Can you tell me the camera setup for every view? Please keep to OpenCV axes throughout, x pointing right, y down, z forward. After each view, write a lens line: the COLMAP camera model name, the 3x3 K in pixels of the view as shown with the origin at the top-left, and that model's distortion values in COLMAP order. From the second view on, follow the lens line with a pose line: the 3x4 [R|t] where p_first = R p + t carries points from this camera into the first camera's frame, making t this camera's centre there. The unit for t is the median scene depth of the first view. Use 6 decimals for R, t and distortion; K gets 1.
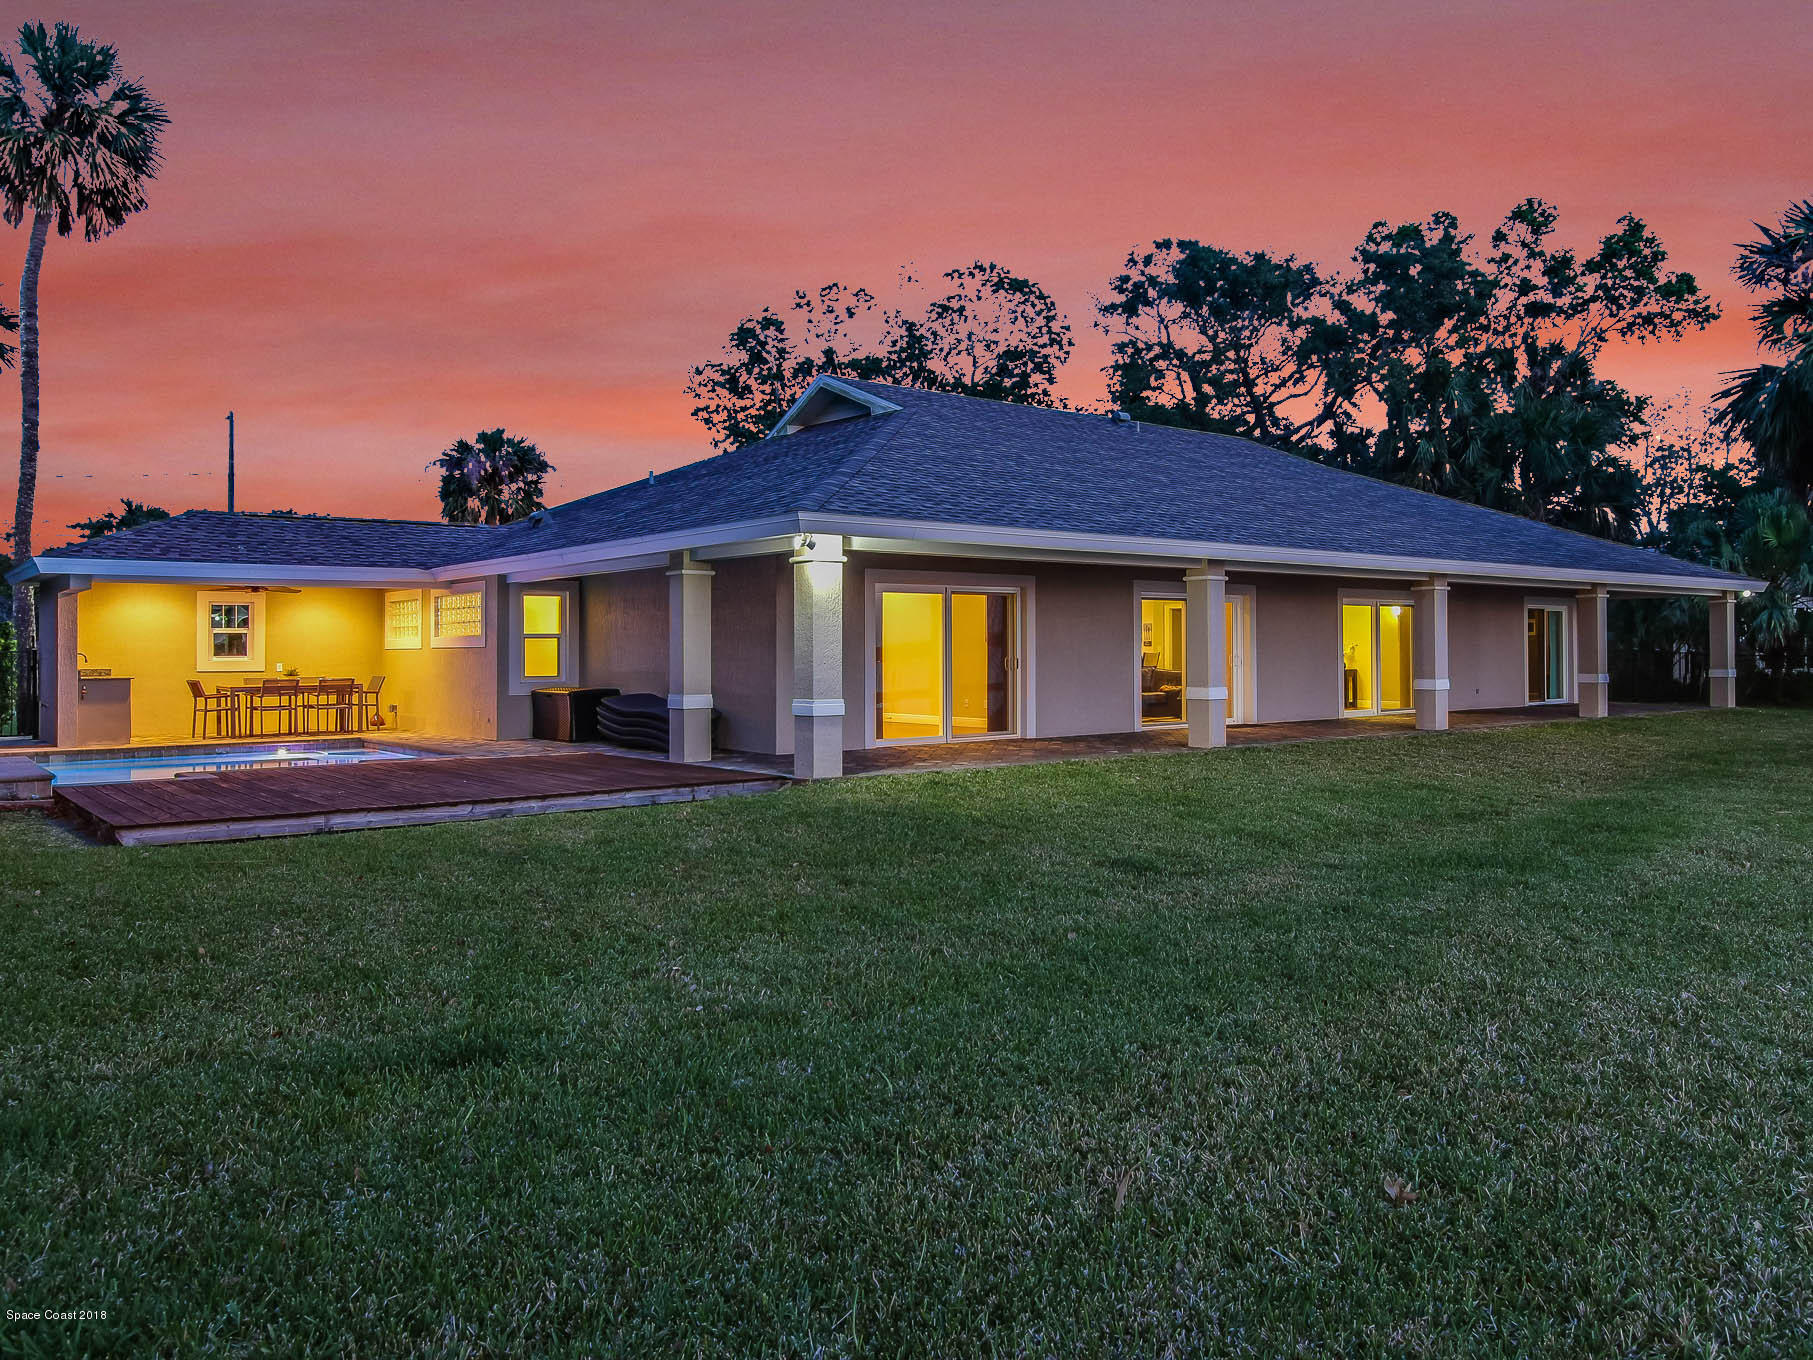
lens RADIAL K [[1358.0, 0, 905.2], [0, 1358.0, 721.6], [0, 0, 1]] dist [-0.013061, 0.002532]
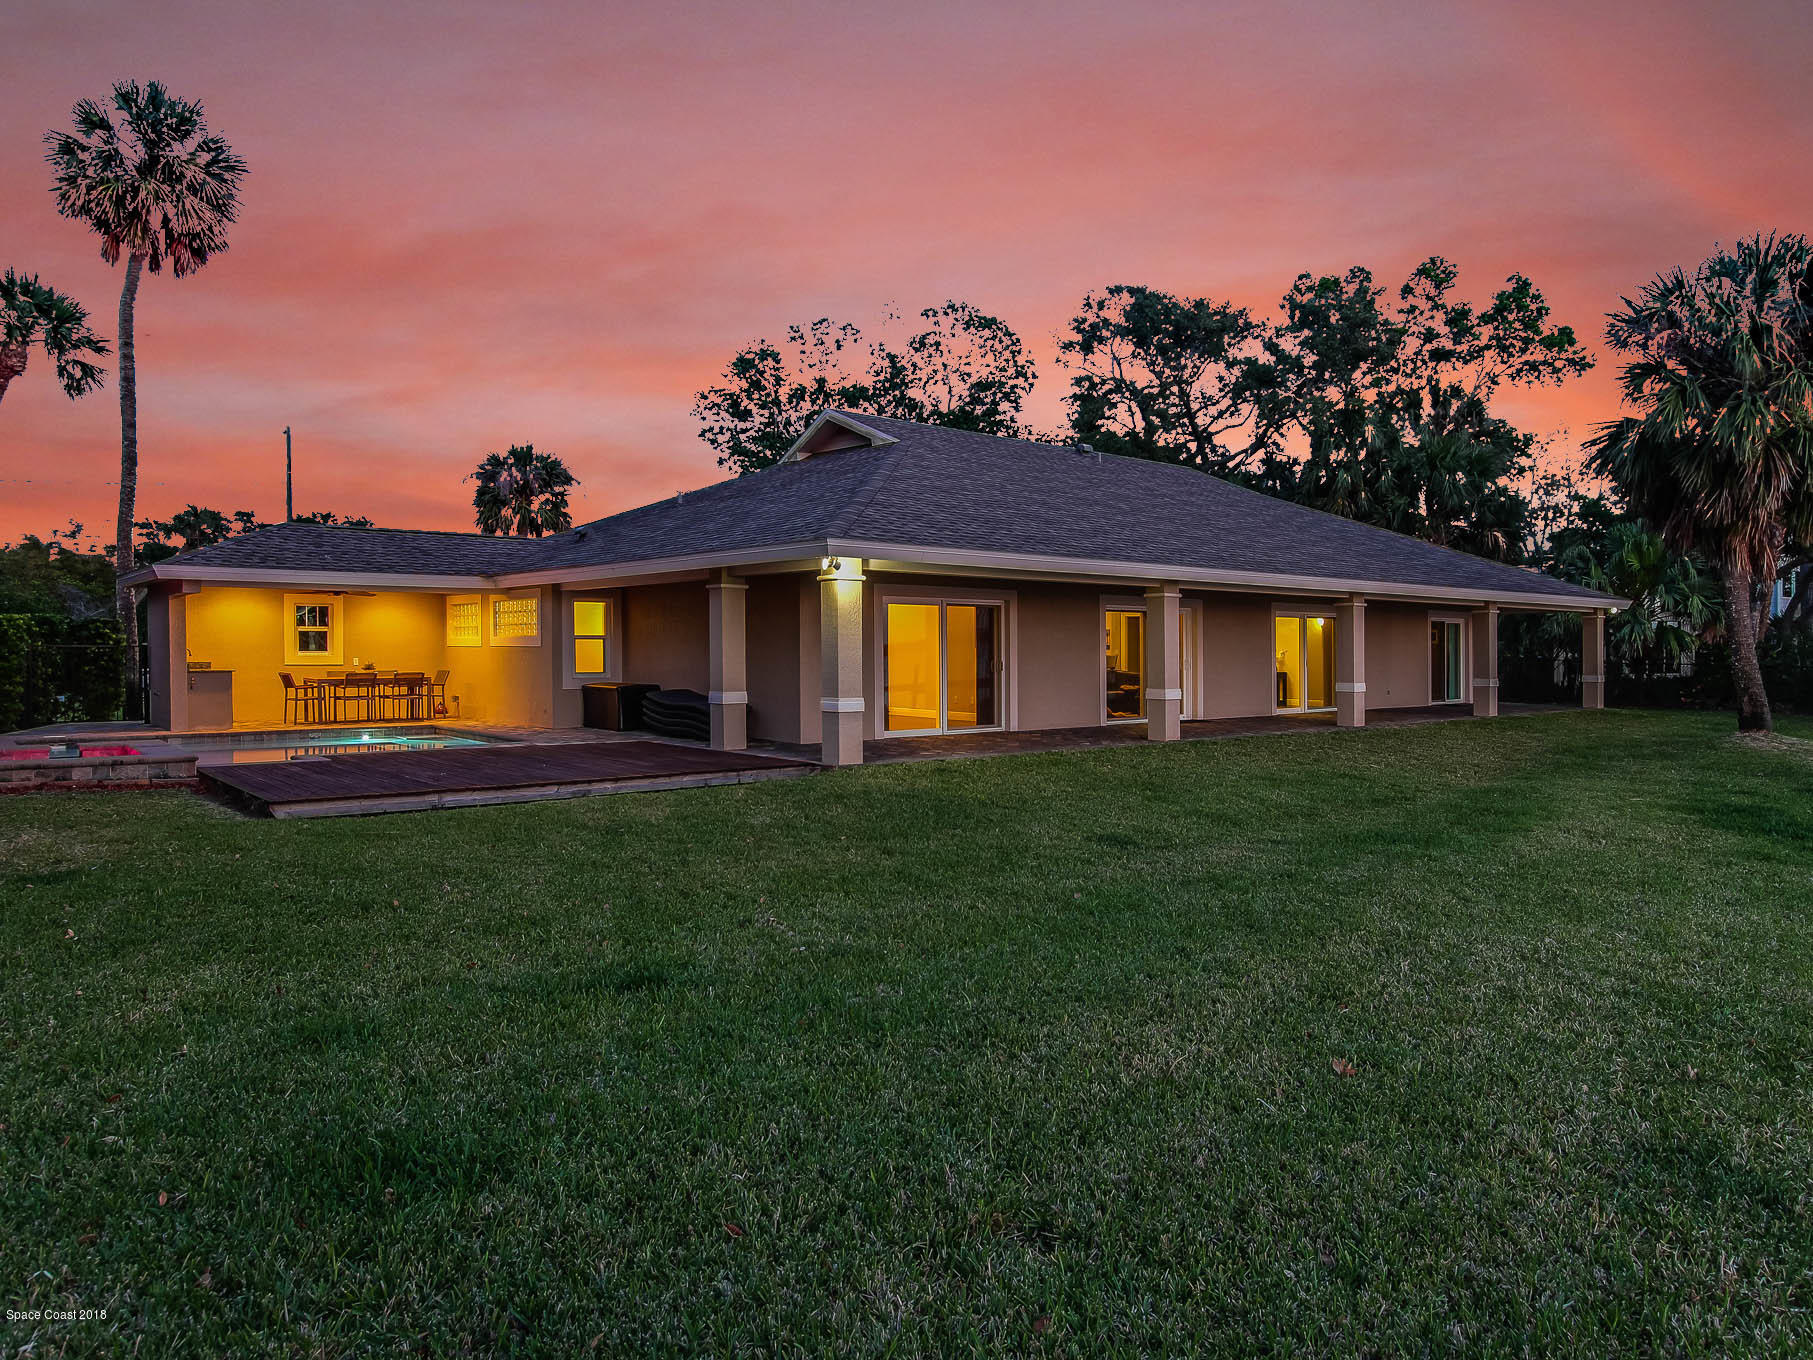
lens RADIAL K [[1308.7, 0, 906.5], [0, 1308.7, 680.0], [0, 0, 1]] dist [-0.025667, -0.000851]
pose [[0.998718, 0.011941, 0.049197, -0.054333], [-0.011088, 0.999784, -0.017574, -0.010584], [-0.049396, 0.017006, 0.998634, -0.114943]]
